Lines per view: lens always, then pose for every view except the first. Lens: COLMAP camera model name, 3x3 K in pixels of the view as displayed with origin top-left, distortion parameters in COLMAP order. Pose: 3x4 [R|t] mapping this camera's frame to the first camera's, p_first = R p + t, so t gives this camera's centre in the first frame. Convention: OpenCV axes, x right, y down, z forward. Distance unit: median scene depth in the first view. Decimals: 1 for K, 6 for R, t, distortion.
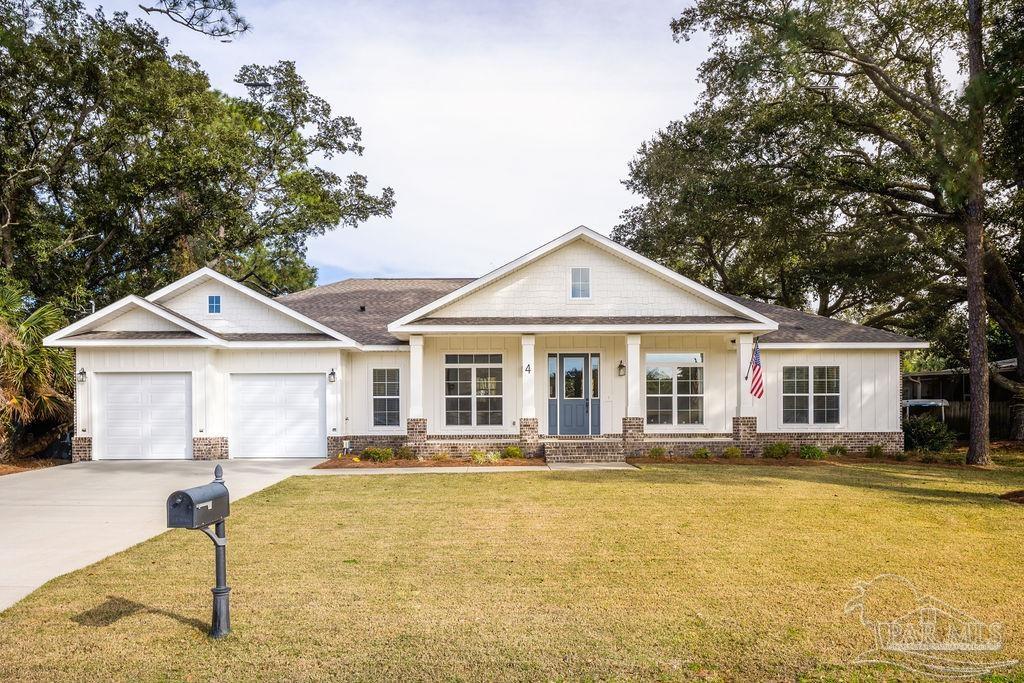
lens RADIAL K [[618.0, 0, 512.0], [0, 618.0, 341.5], [0, 0, 1]] dist [0.006701, 0.000942]
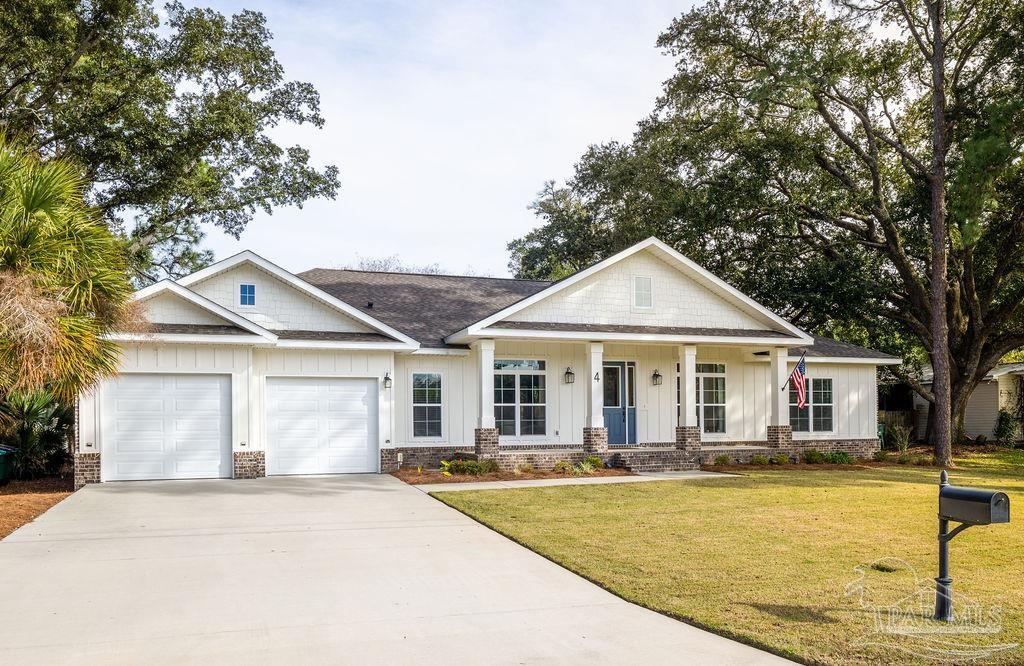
lens RADIAL K [[687.5, 0, 512.0], [0, 687.5, 333.0], [0, 0, 1]] dist [0.001924, 0.000173]
pose [[0.959121, 0.034323, 0.280906, -0.389332], [-0.029710, 0.999345, -0.020666, 0.001042], [-0.281431, 0.011475, 0.959513, -0.008773]]
